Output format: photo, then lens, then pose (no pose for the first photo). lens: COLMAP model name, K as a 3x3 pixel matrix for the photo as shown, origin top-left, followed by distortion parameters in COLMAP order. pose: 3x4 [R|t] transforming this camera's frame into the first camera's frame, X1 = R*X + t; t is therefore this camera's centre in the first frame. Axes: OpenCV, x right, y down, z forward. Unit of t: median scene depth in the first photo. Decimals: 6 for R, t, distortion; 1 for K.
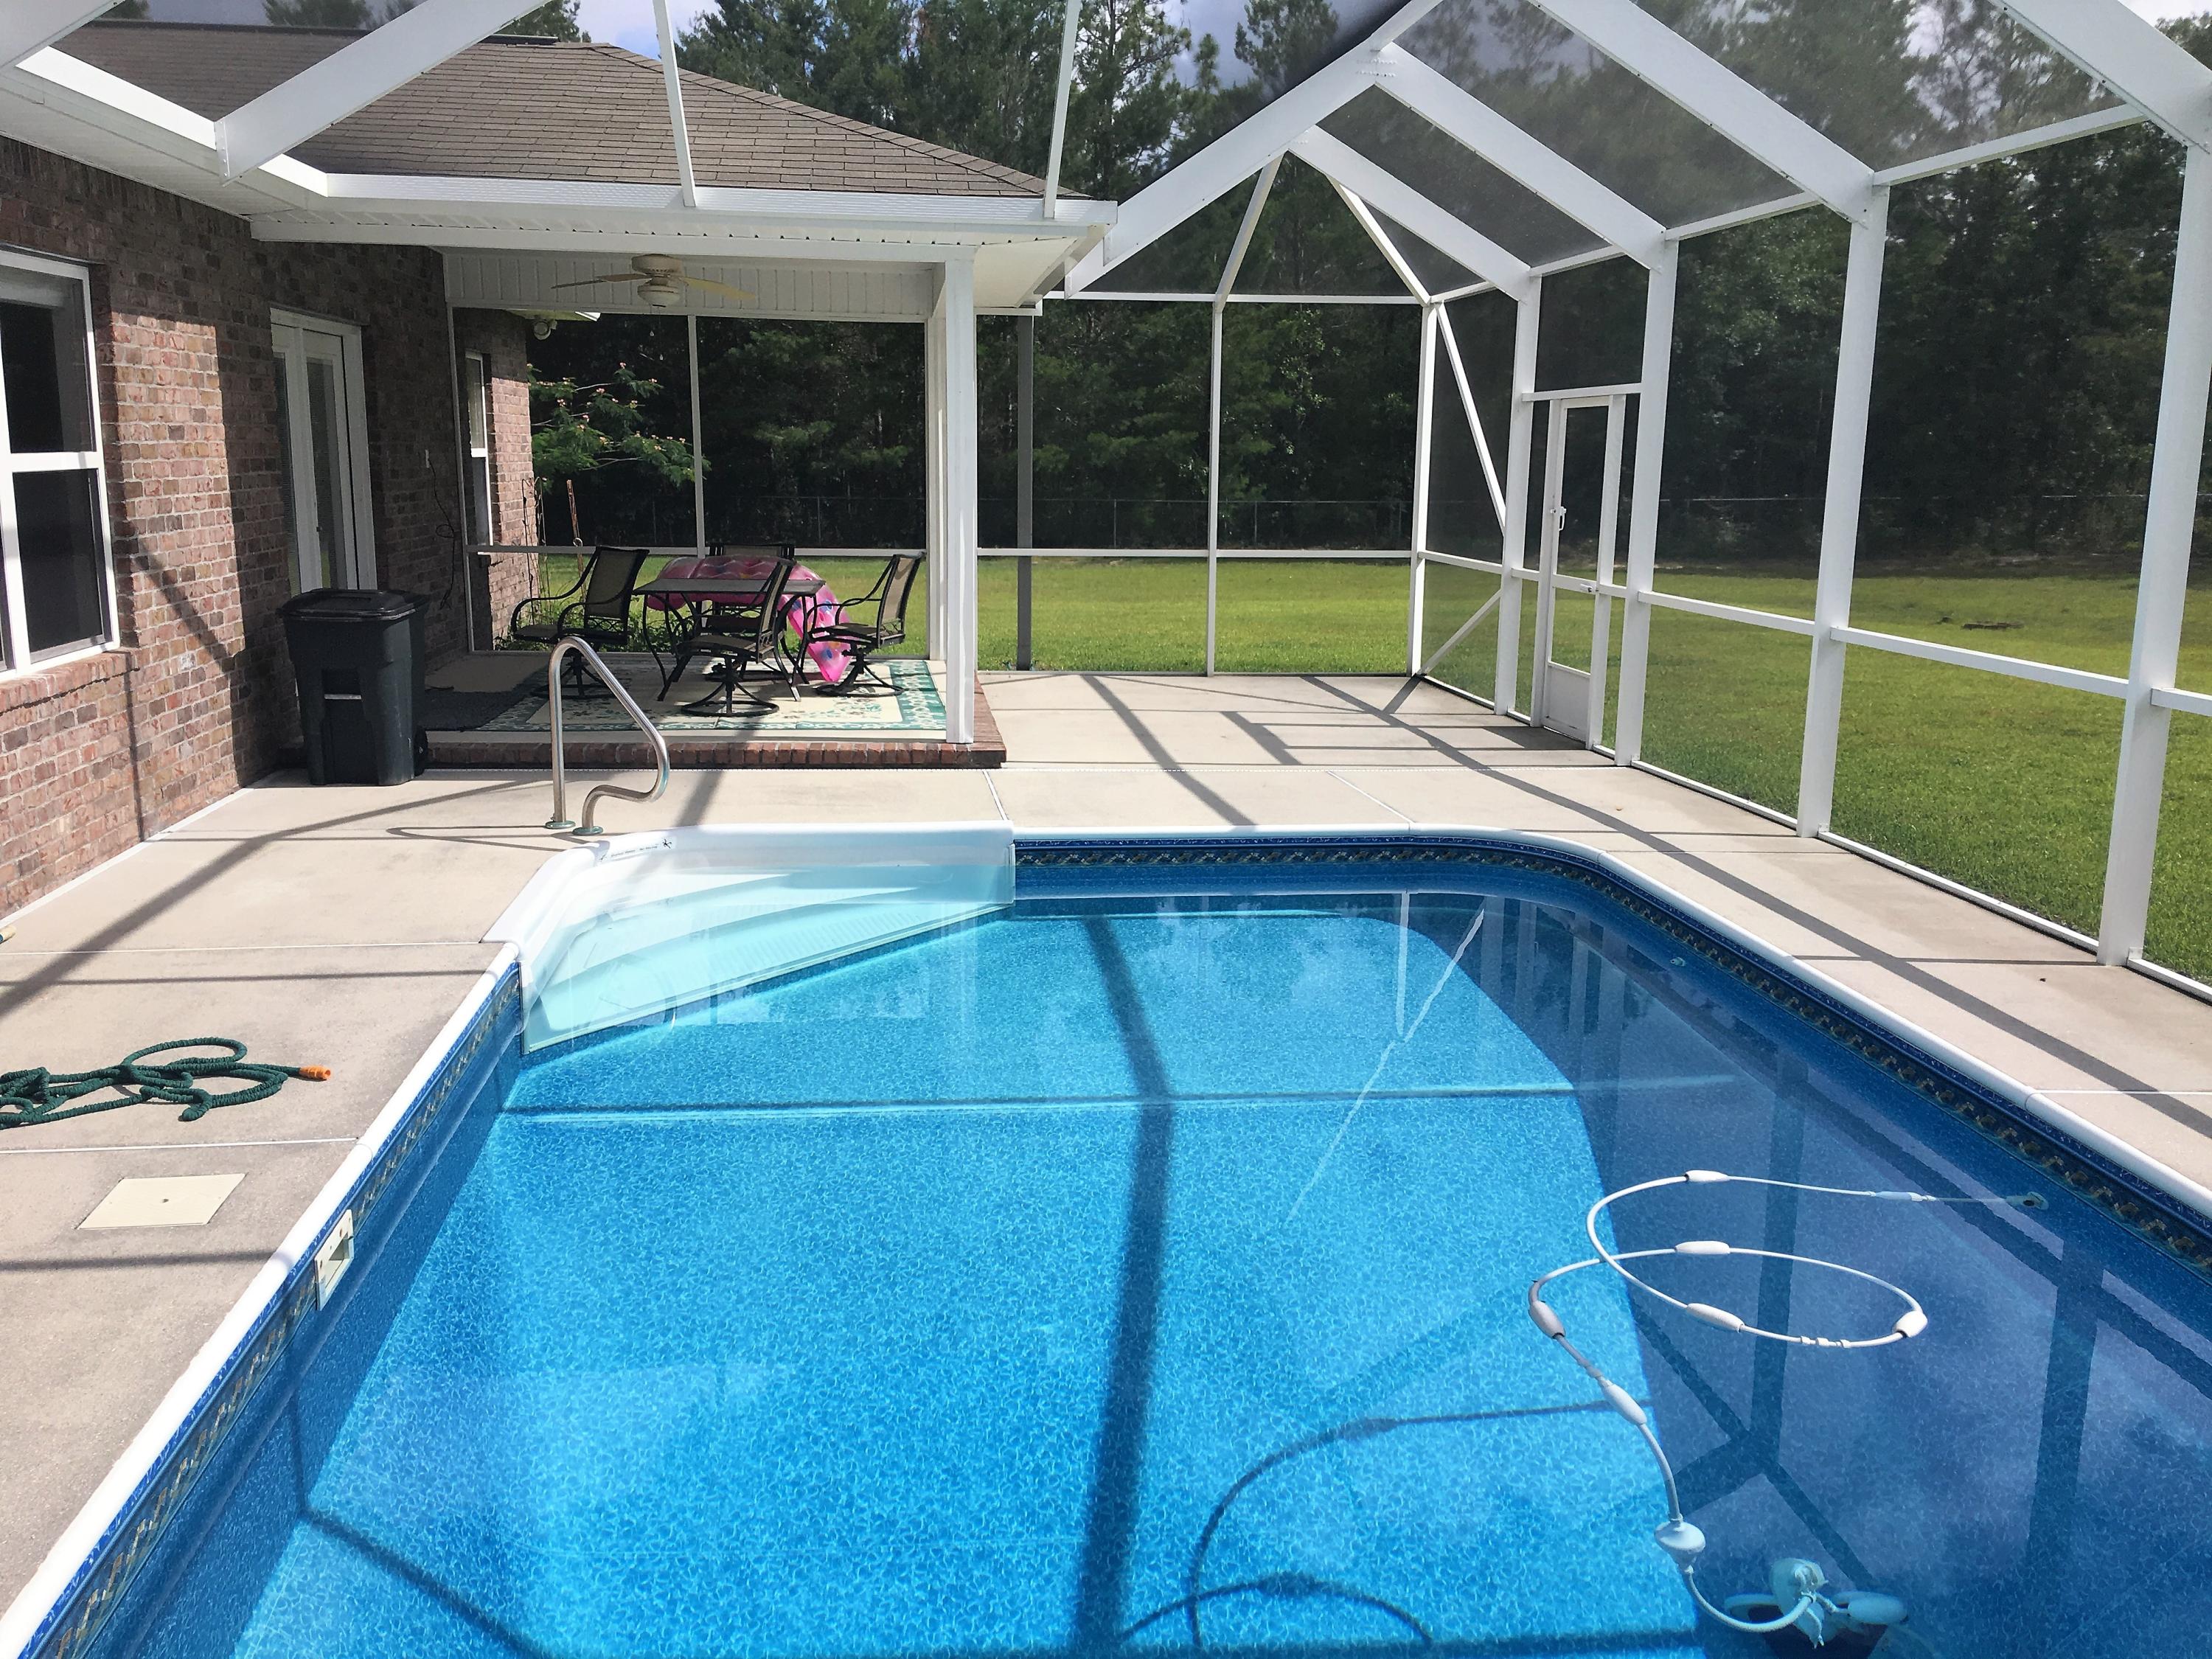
lens RADIAL K [[1903.8, 0, 1103.2], [0, 1903.8, 827.5], [0, 0, 1]] dist [0.113815, -0.041943]
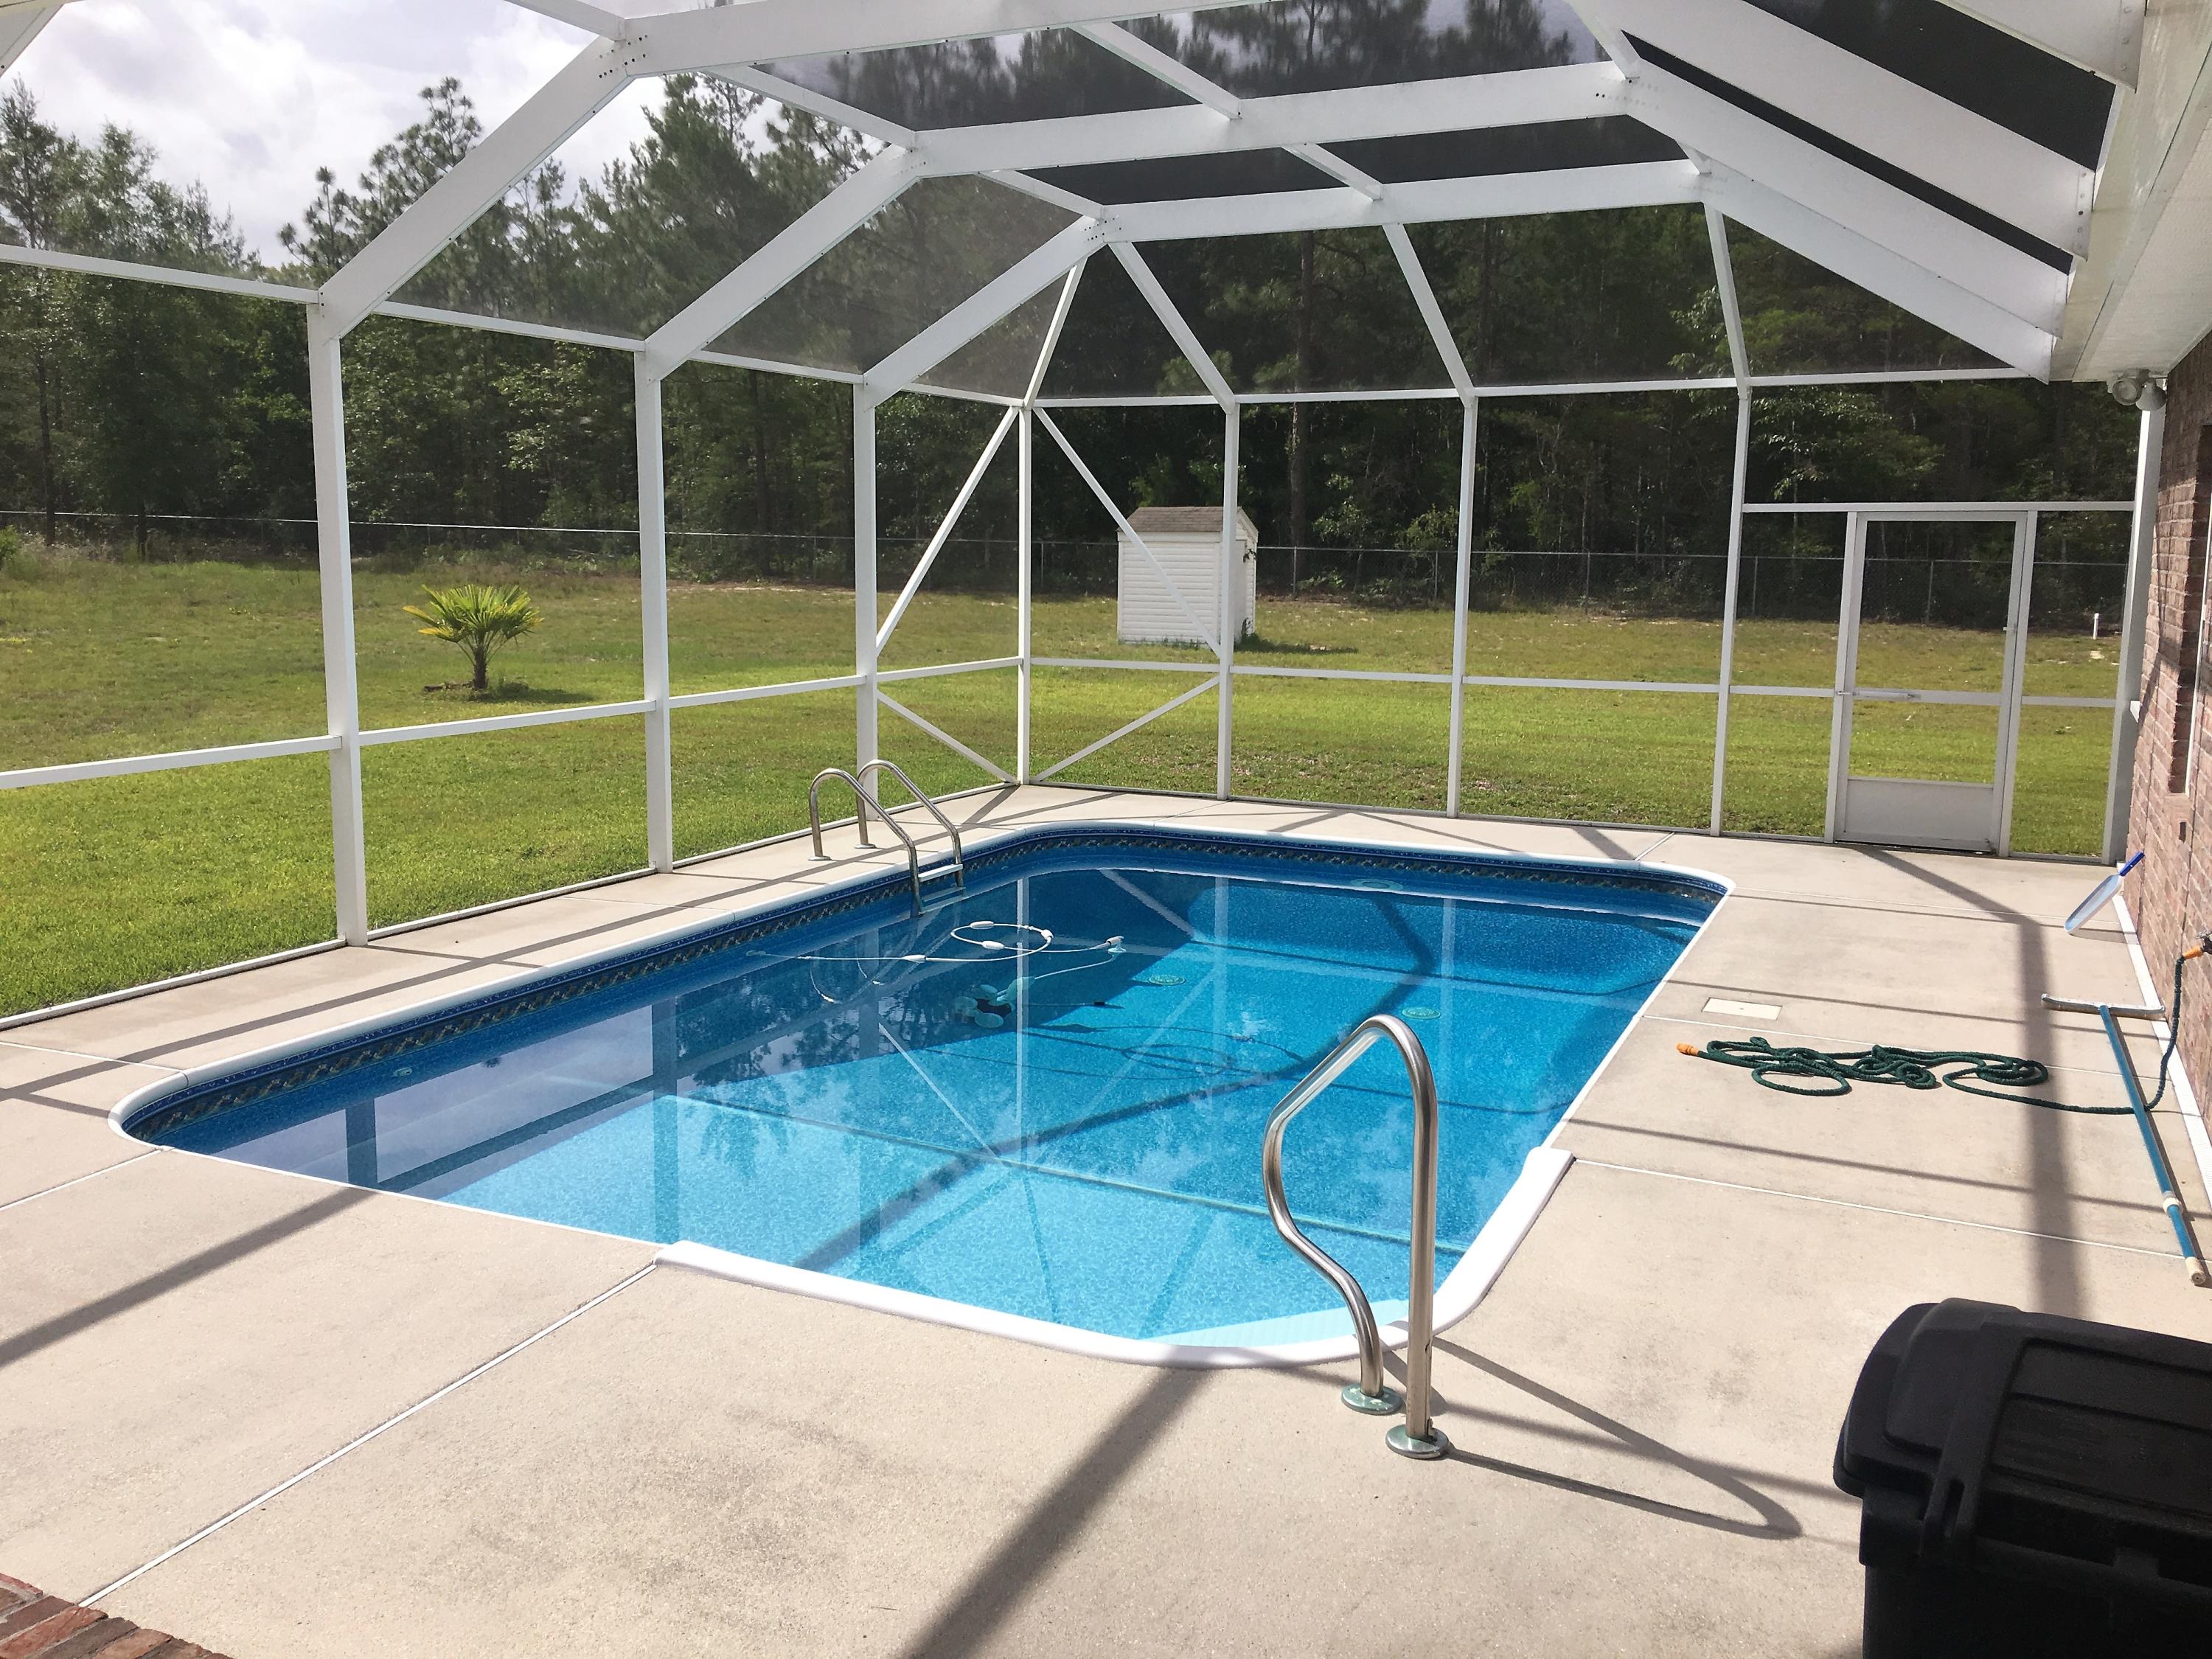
lens RADIAL K [[1903.8, 0, 1106.6], [0, 1903.8, 831.6], [0, 0, 1]] dist [0.113815, -0.041943]
pose [[-0.857828, -0.098839, 0.504343, -0.346363], [0.077026, 0.945523, 0.316311, -0.226445], [-0.508132, 0.310188, -0.803483, 1.076218]]
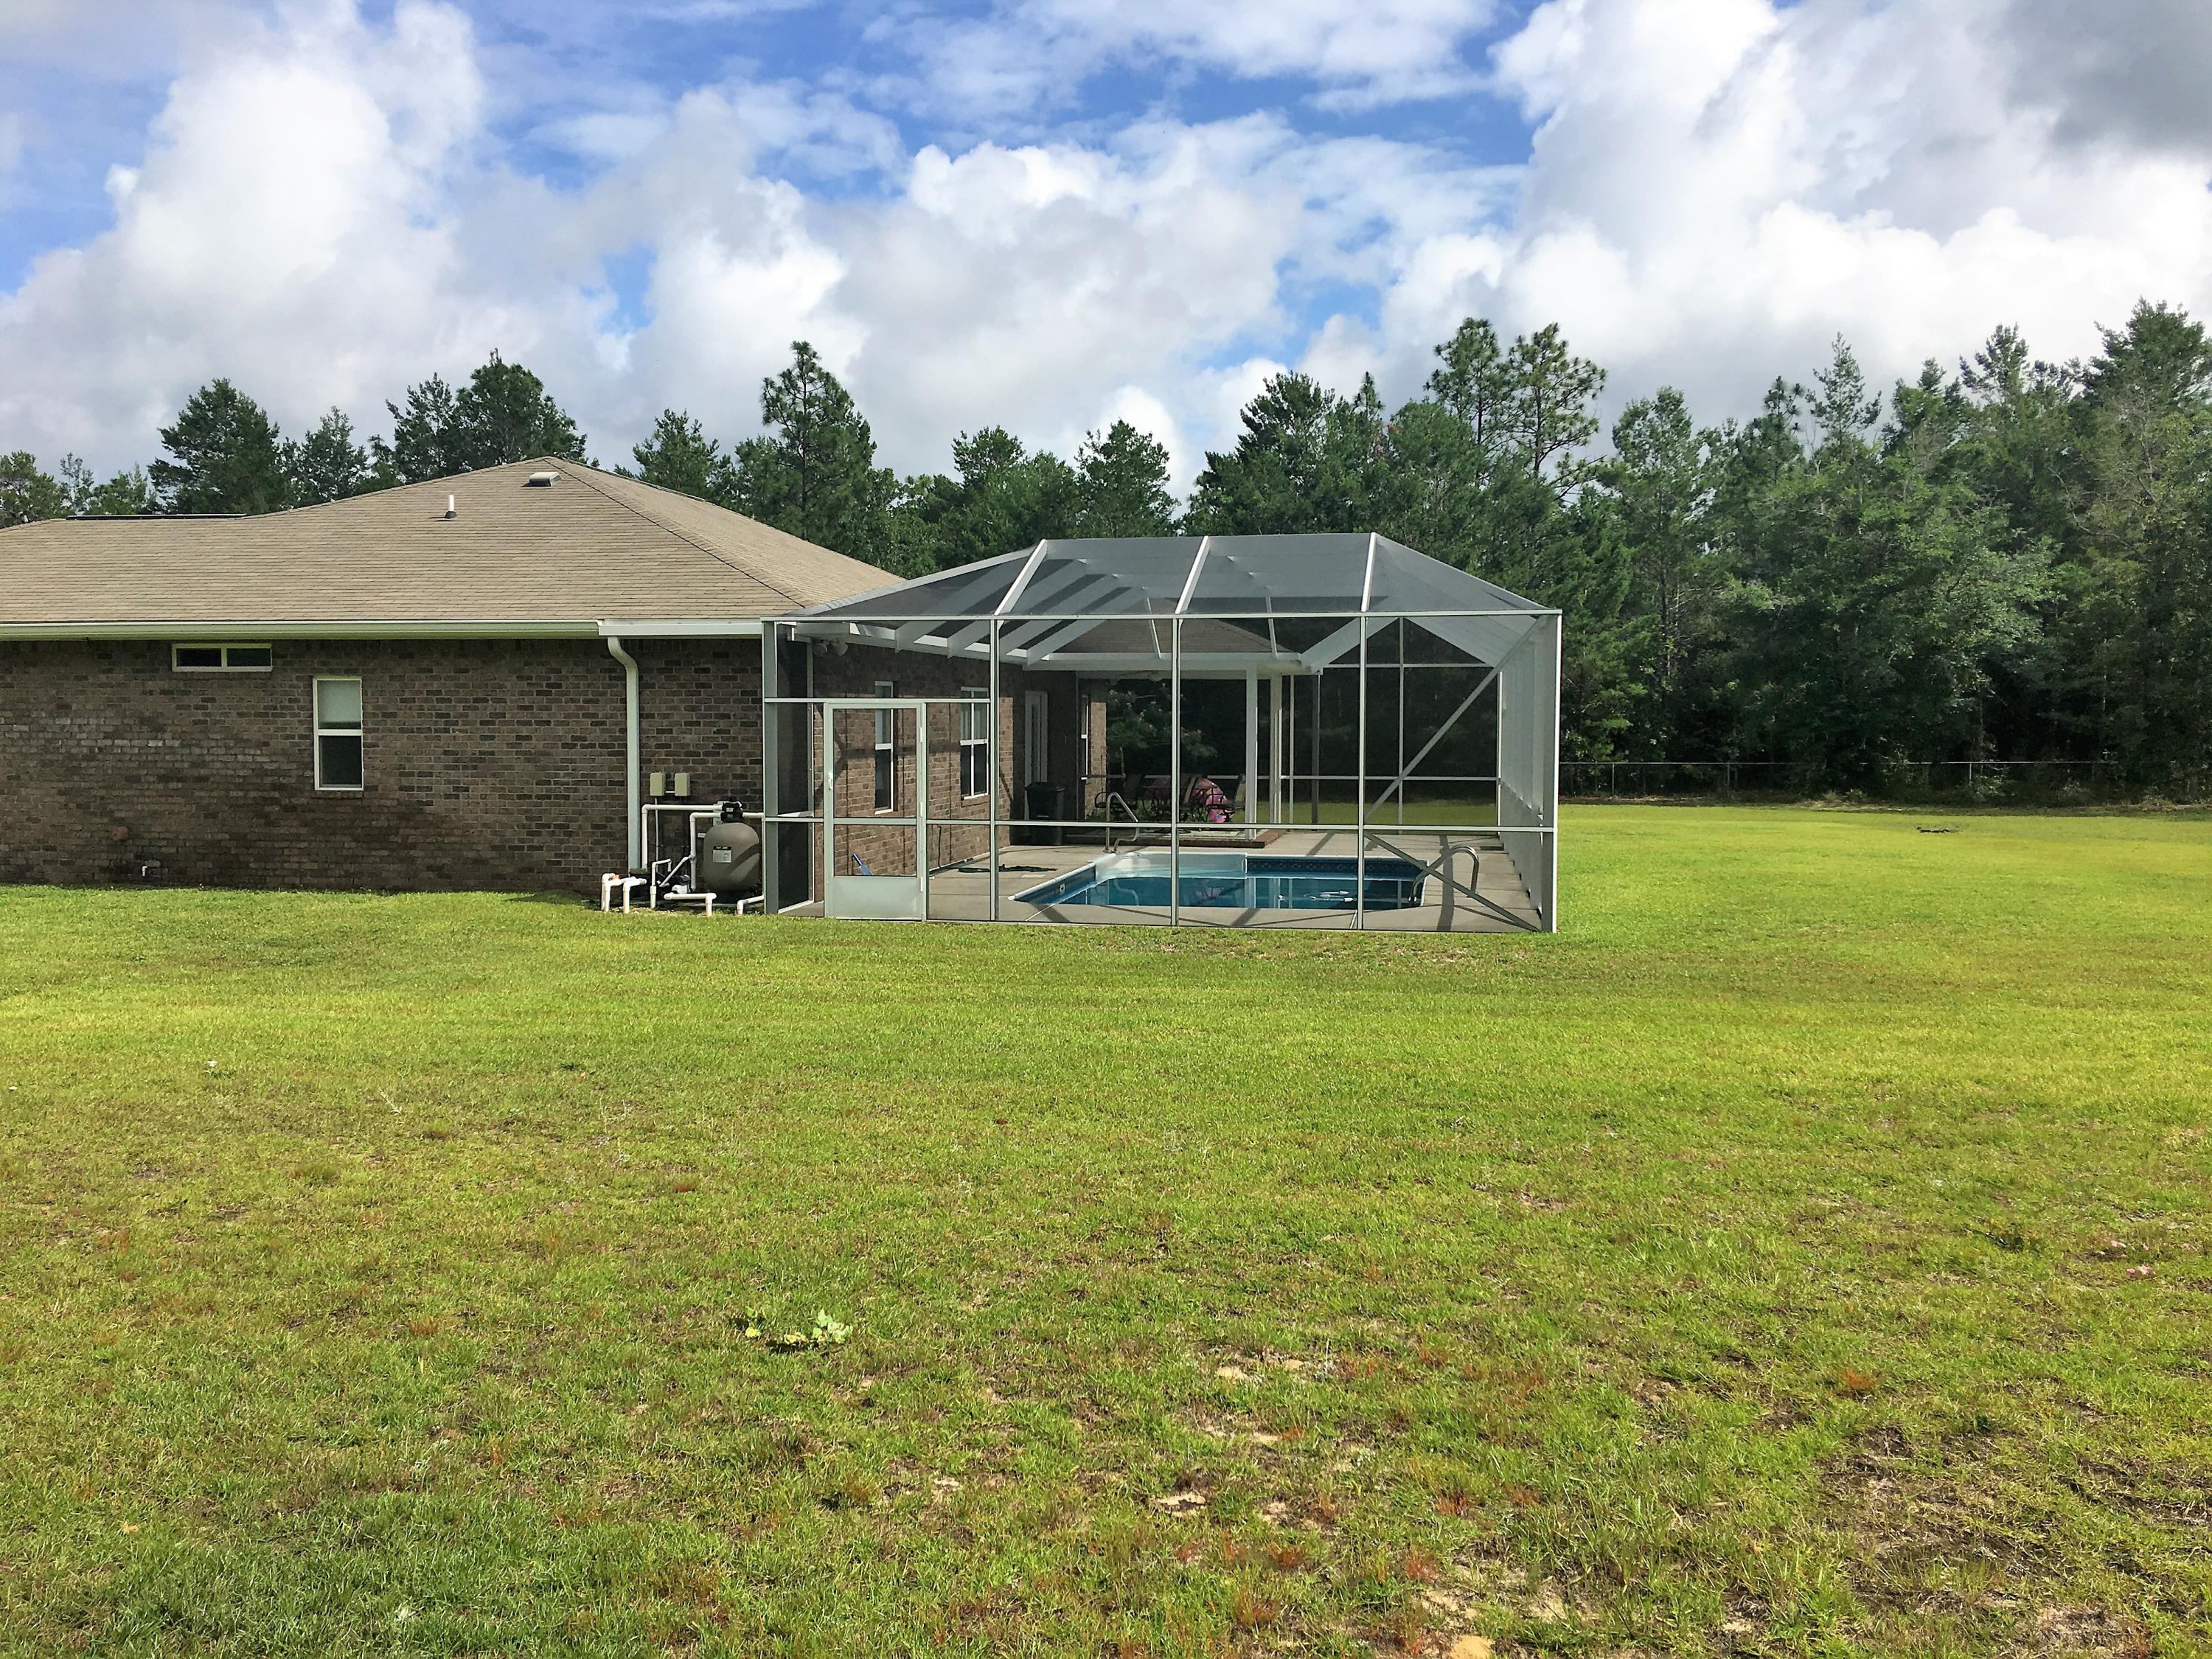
lens RADIAL K [[1903.8, 0, 1105.8], [0, 1903.8, 826.8], [0, 0, 1]] dist [0.113815, -0.041943]
pose [[0.959880, 0.004111, -0.280380, 0.346241], [-0.043995, 0.989717, -0.136108, 0.225672], [0.276937, 0.142982, 0.950190, -1.159104]]
